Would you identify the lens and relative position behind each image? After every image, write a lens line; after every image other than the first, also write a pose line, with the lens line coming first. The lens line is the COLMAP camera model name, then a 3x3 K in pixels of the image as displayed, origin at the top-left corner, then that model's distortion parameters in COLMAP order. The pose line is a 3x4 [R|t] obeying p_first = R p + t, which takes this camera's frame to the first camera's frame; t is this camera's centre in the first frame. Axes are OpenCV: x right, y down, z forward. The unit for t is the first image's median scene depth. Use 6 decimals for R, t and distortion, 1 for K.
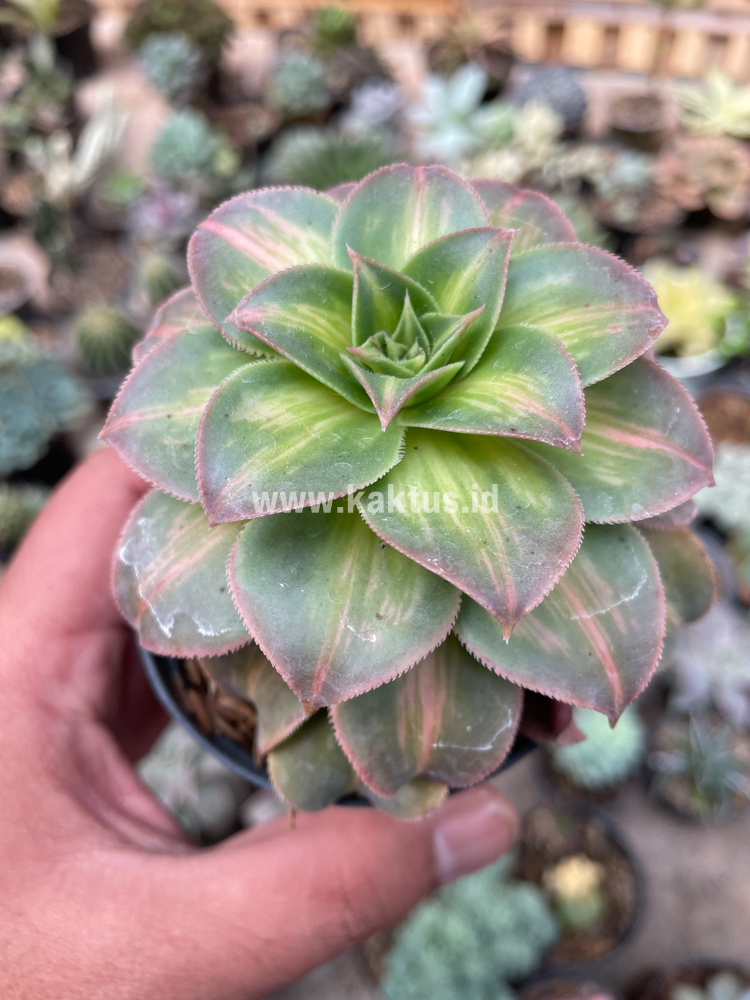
lens RADIAL K [[808.7, 0, 375.5], [0, 808.7, 504.9], [0, 0, 1]] dist [0.128046, -0.416806]
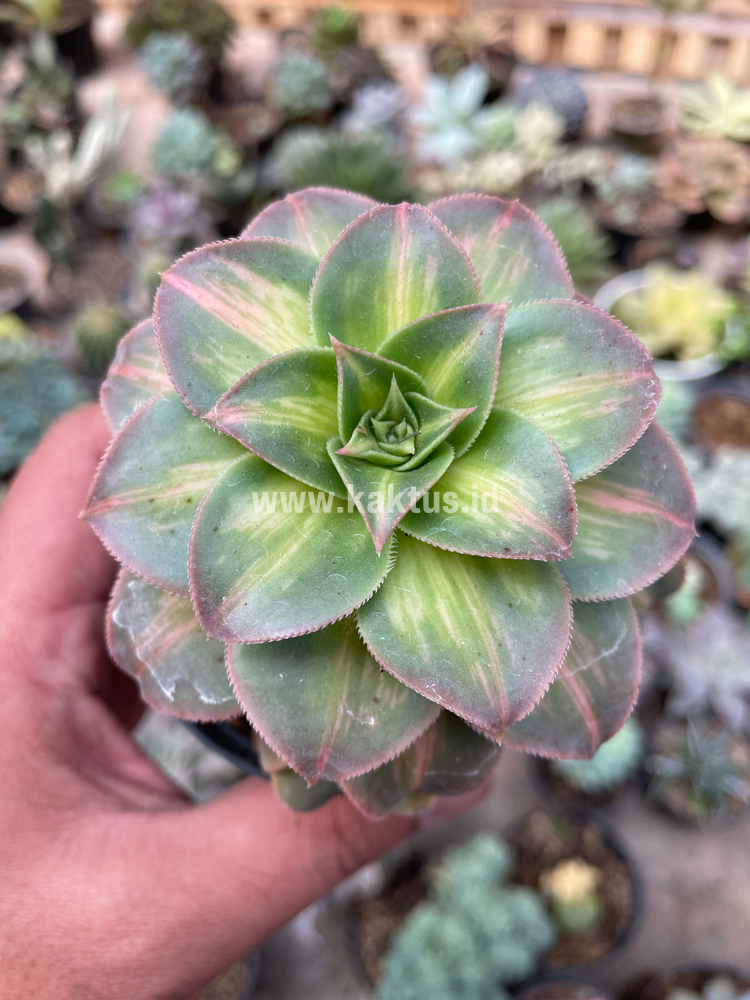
lens RADIAL K [[804.9, 0, 376.0], [0, 804.9, 507.8], [0, 0, 1]] dist [0.125453, -0.412138]
pose [[0.998118, -0.041356, 0.045284, -0.030911], [0.028397, 0.966145, 0.256431, -0.350825], [-0.054356, -0.254662, 0.965501, 0.049362]]
